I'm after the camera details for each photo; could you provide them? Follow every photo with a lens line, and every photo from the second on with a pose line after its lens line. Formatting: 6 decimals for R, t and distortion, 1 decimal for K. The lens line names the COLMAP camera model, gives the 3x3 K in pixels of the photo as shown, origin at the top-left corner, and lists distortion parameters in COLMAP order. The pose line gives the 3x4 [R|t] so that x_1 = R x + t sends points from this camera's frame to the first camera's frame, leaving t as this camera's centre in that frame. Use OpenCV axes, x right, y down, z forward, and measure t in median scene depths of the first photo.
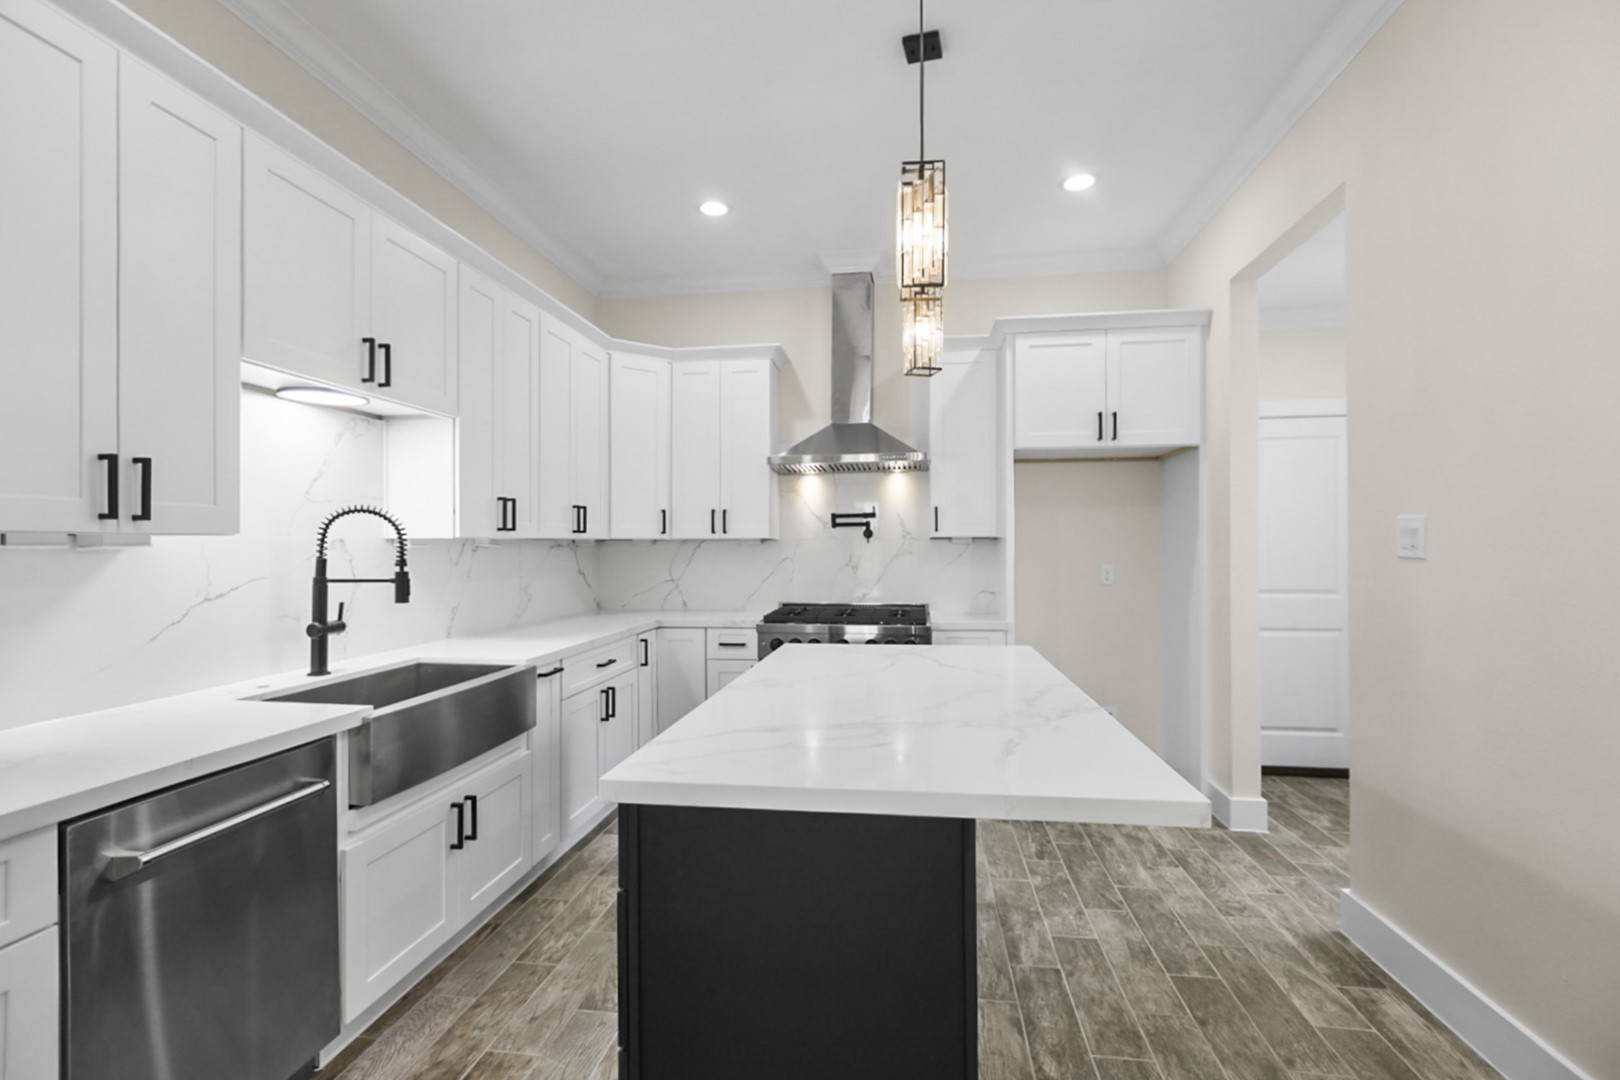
lens RADIAL K [[751.3, 0, 804.1], [0, 751.3, 536.3], [0, 0, 1]] dist [0.009526, -0.001592]
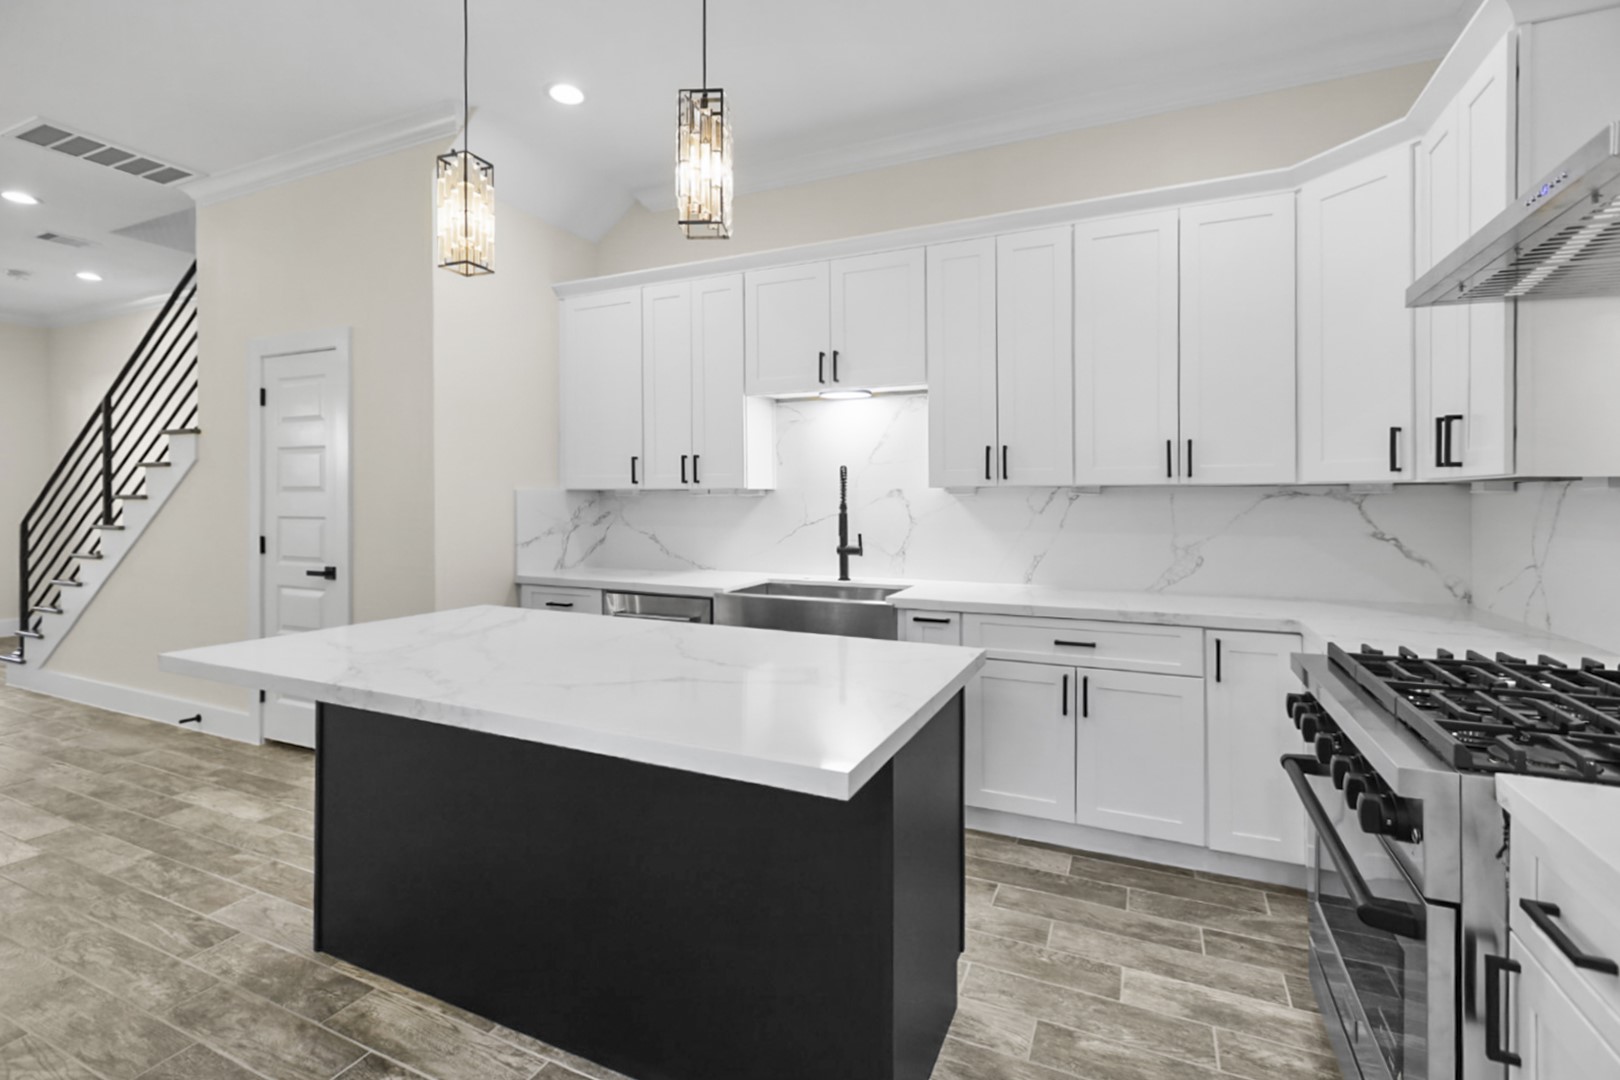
lens RADIAL K [[751.3, 0, 784.0], [0, 751.3, 485.8], [0, 0, 1]] dist [0.009526, -0.001592]
pose [[-0.289034, -0.005929, -0.957301, 0.718894], [0.014445, 0.999840, -0.010554, 0.008356], [0.957210, -0.016878, -0.288902, 1.156607]]
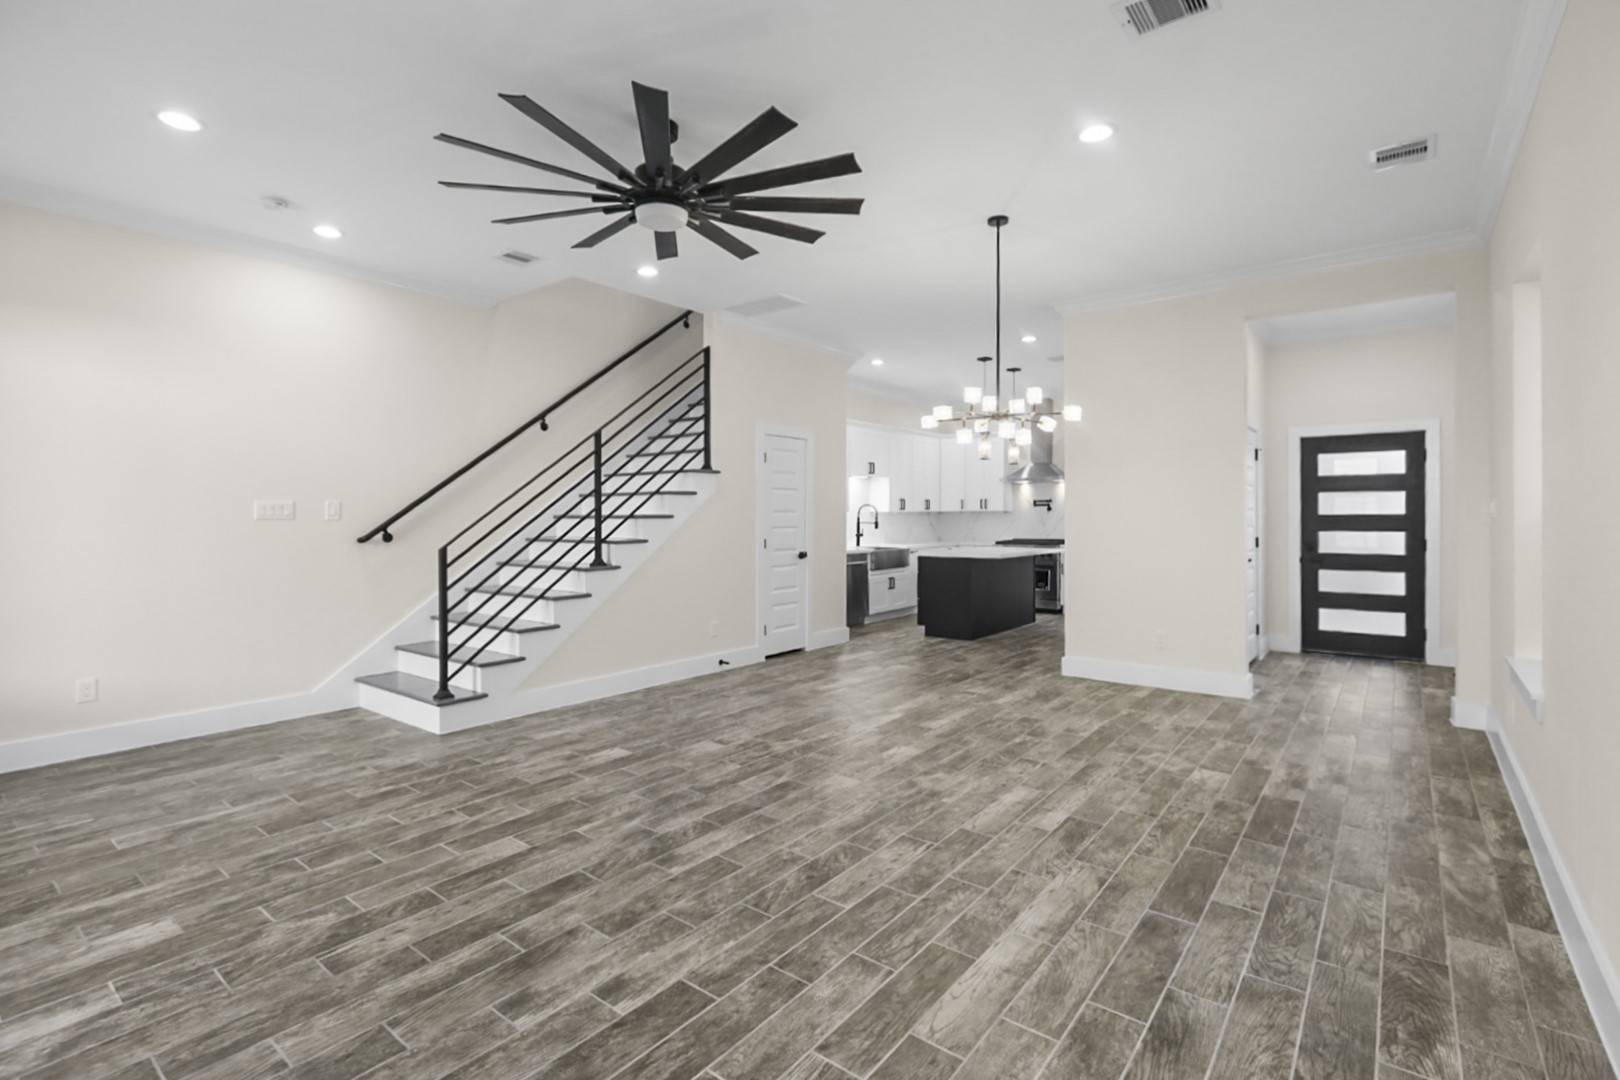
lens RADIAL K [[751.3, 0, 795.3], [0, 751.3, 540.7], [0, 0, 1]] dist [0.009526, -0.001592]
pose [[0.860389, 0.016510, -0.509370, 0.965857], [0.008738, 0.998850, 0.047135, -0.033603], [0.509562, -0.045005, 0.859256, -2.275537]]
